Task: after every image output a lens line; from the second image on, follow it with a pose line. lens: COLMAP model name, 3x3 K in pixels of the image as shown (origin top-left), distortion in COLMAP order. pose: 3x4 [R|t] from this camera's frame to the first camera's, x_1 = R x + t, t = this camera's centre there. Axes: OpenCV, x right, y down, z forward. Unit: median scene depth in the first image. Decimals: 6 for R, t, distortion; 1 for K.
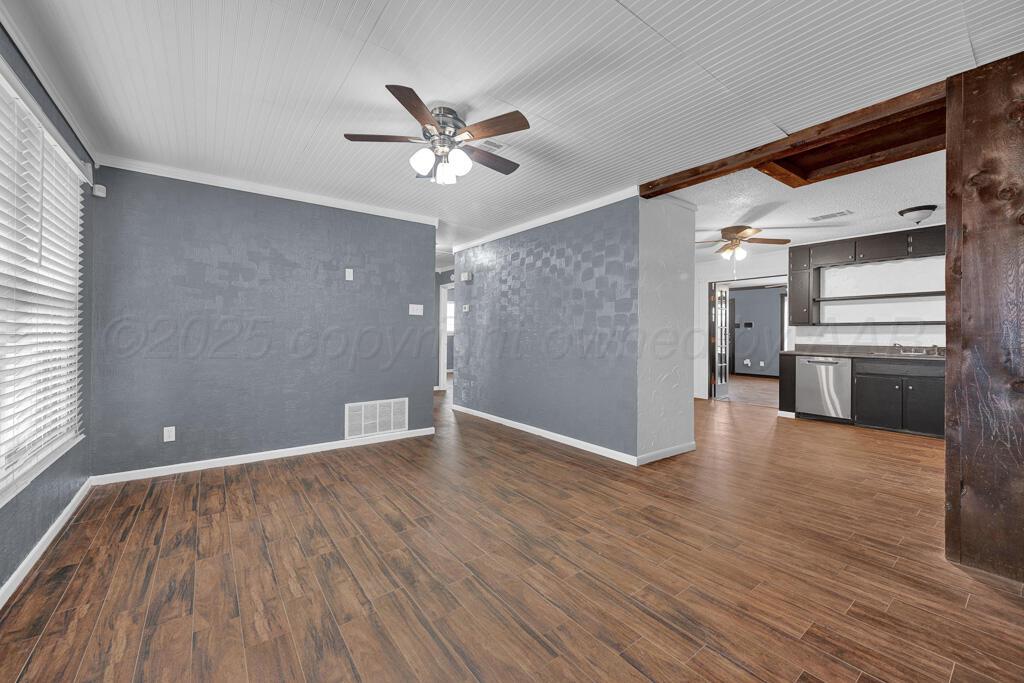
lens RADIAL K [[409.3, 0, 516.8], [0, 409.3, 329.2], [0, 0, 1]] dist [-0.000021, -0.000238]
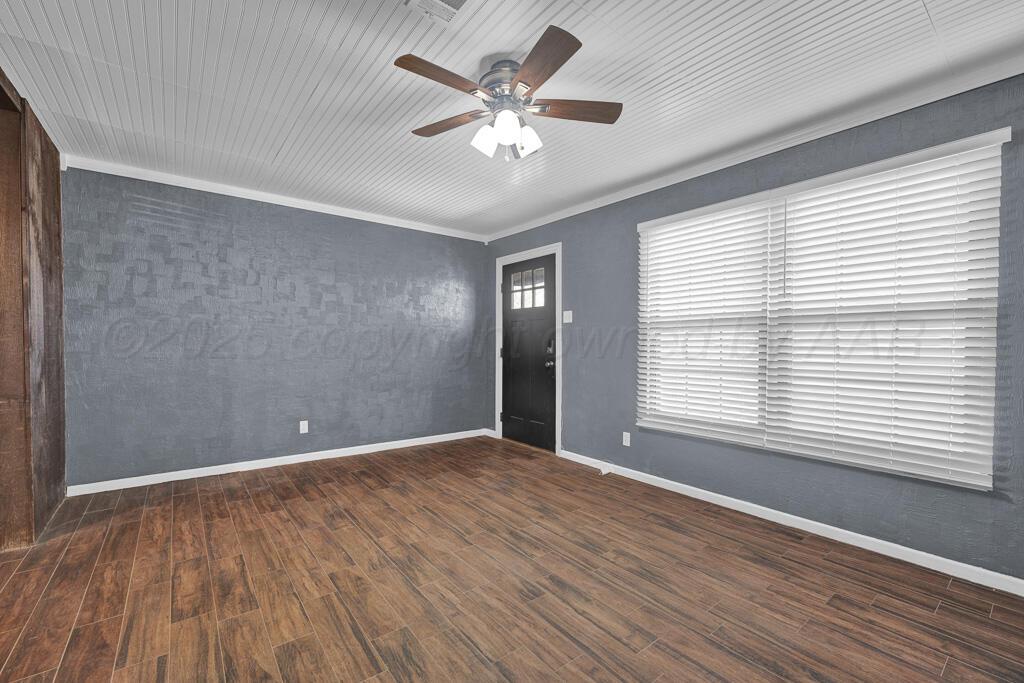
lens RADIAL K [[433.8, 0, 514.0], [0, 433.8, 341.7], [0, 0, 1]] dist [-0.001441, 0.001376]
pose [[-0.999926, -0.009267, -0.007916, -0.212253], [-0.009164, 0.999875, -0.012882, 0.020511], [0.008034, -0.012809, -0.999886, 2.067353]]
